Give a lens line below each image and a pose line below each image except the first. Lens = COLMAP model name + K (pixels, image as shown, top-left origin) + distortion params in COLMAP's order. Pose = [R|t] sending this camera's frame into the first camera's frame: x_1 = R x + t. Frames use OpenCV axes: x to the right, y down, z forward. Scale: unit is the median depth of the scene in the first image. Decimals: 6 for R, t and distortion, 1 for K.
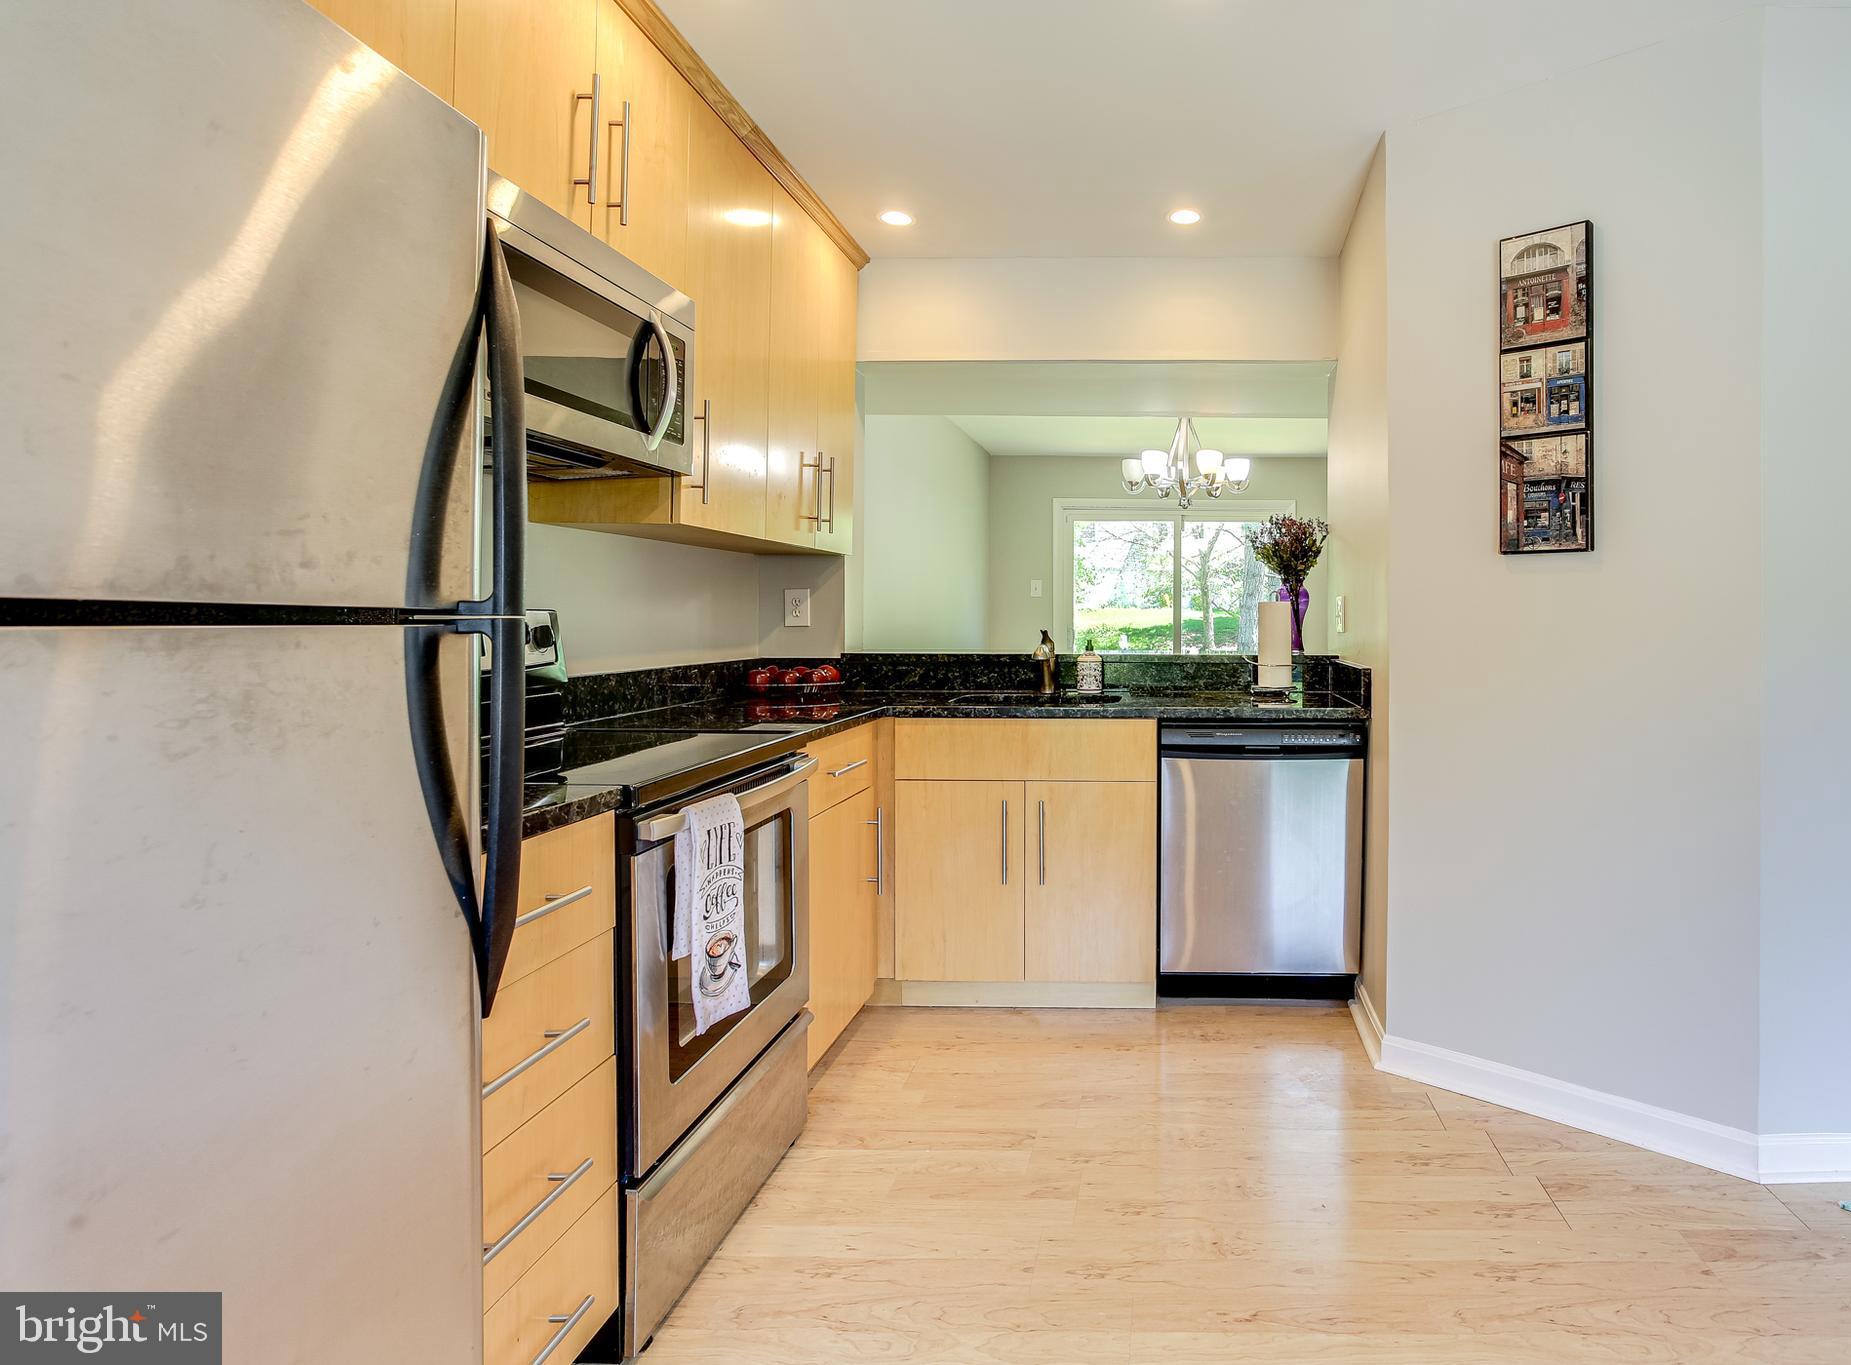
lens RADIAL K [[1013.1, 0, 925.5], [0, 1013.1, 630.7], [0, 0, 1]] dist [-0.044026, 0.019207]
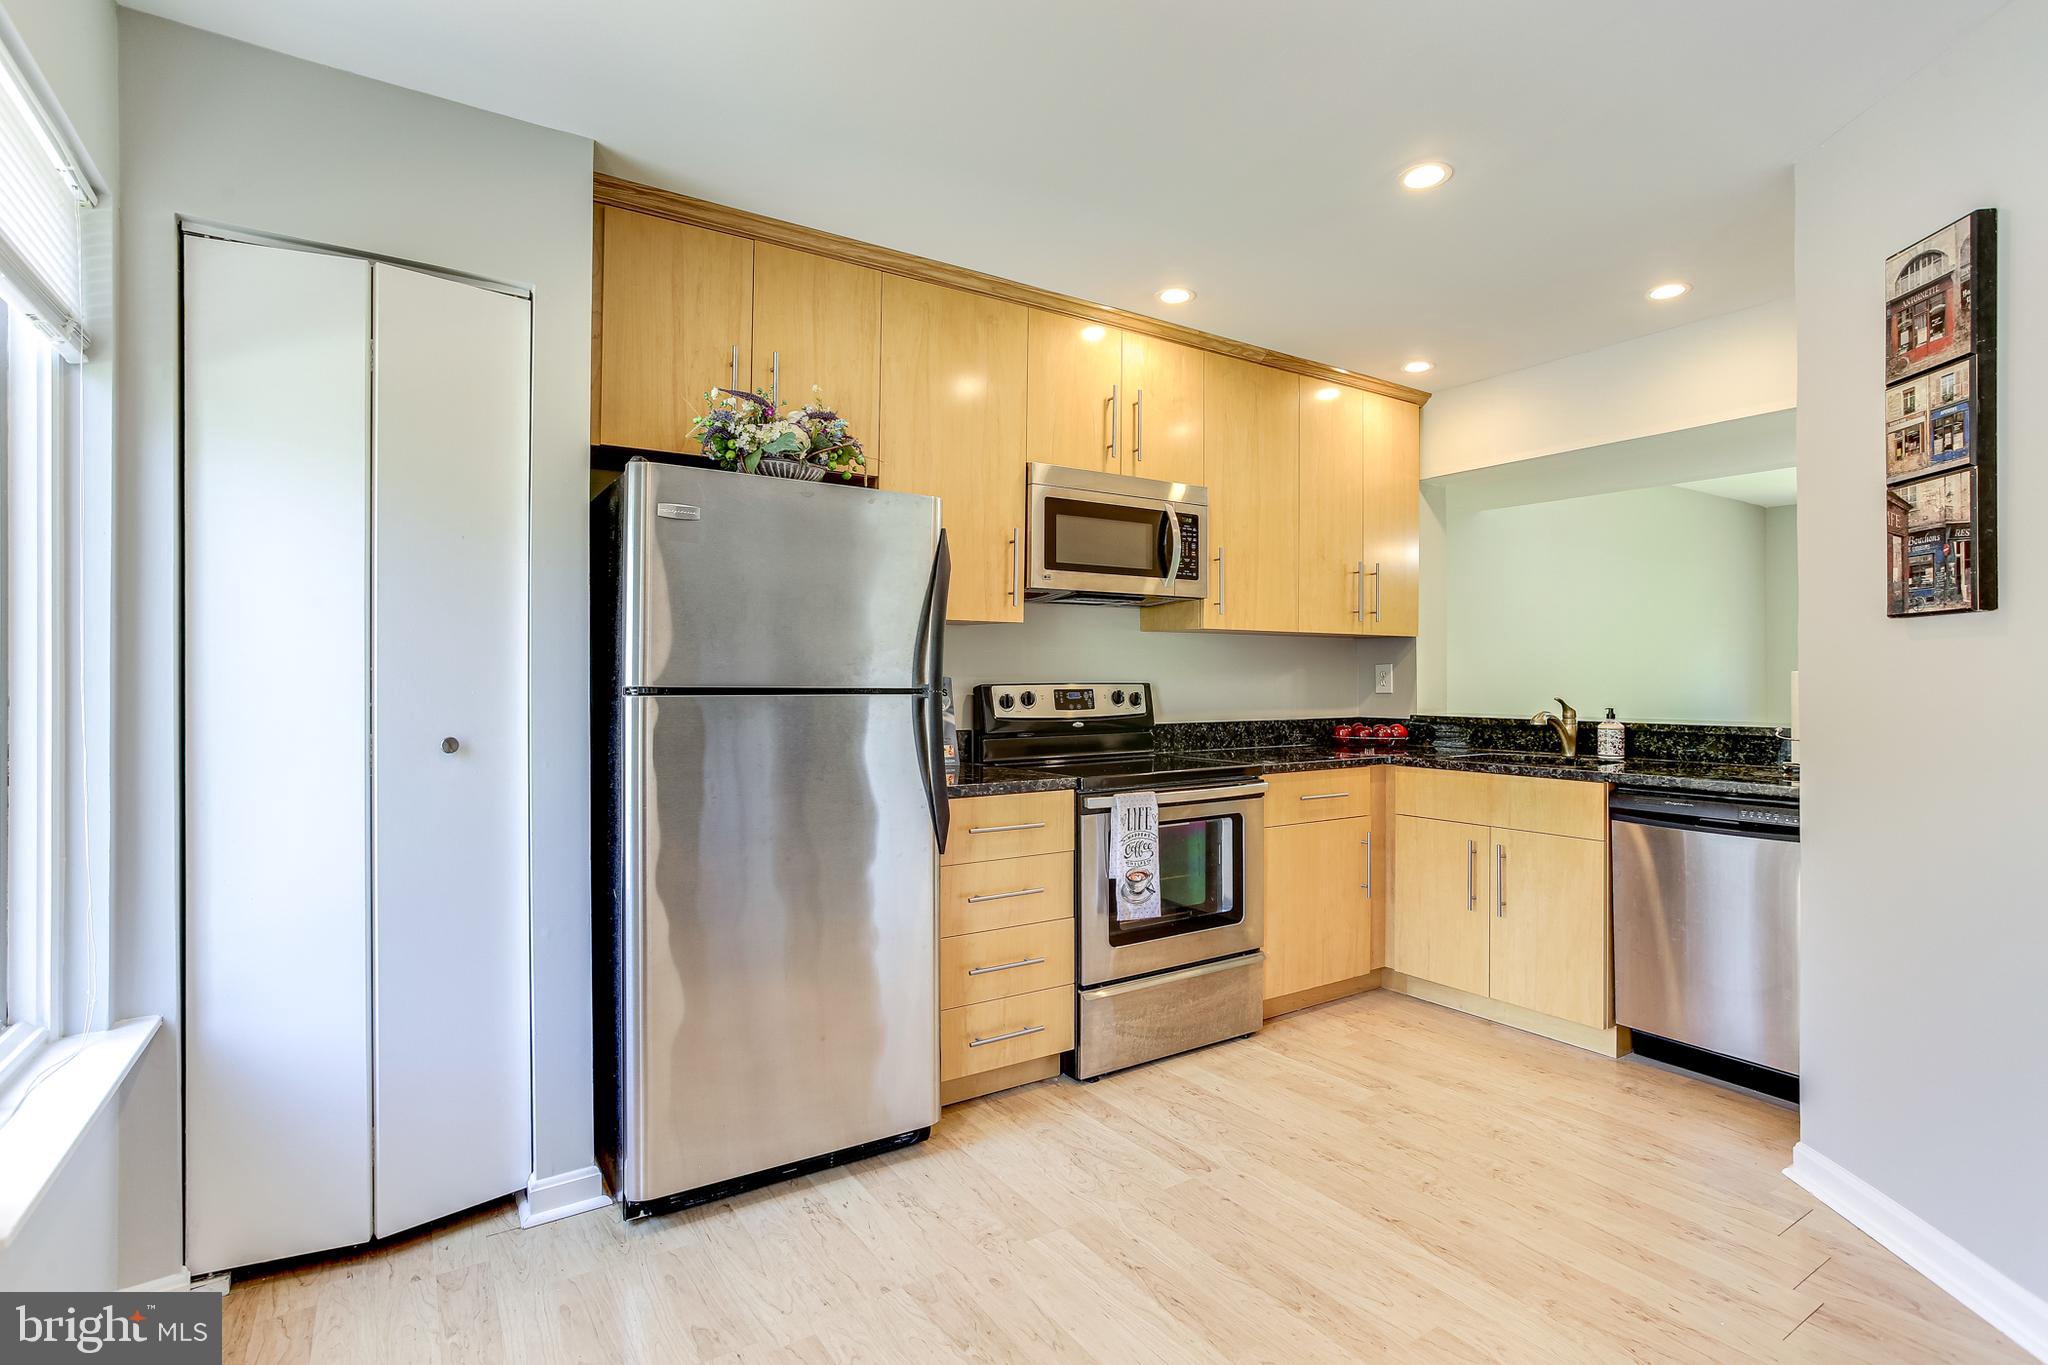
lens RADIAL K [[996.3, 0, 1029.8], [0, 996.3, 694.0], [0, 0, 1]] dist [-0.051163, 0.027405]
pose [[0.561803, 0.008372, -0.827229, 0.874427], [-0.005998, 0.999964, 0.006047, -0.010912], [0.827249, 0.001564, 0.561833, -0.102272]]
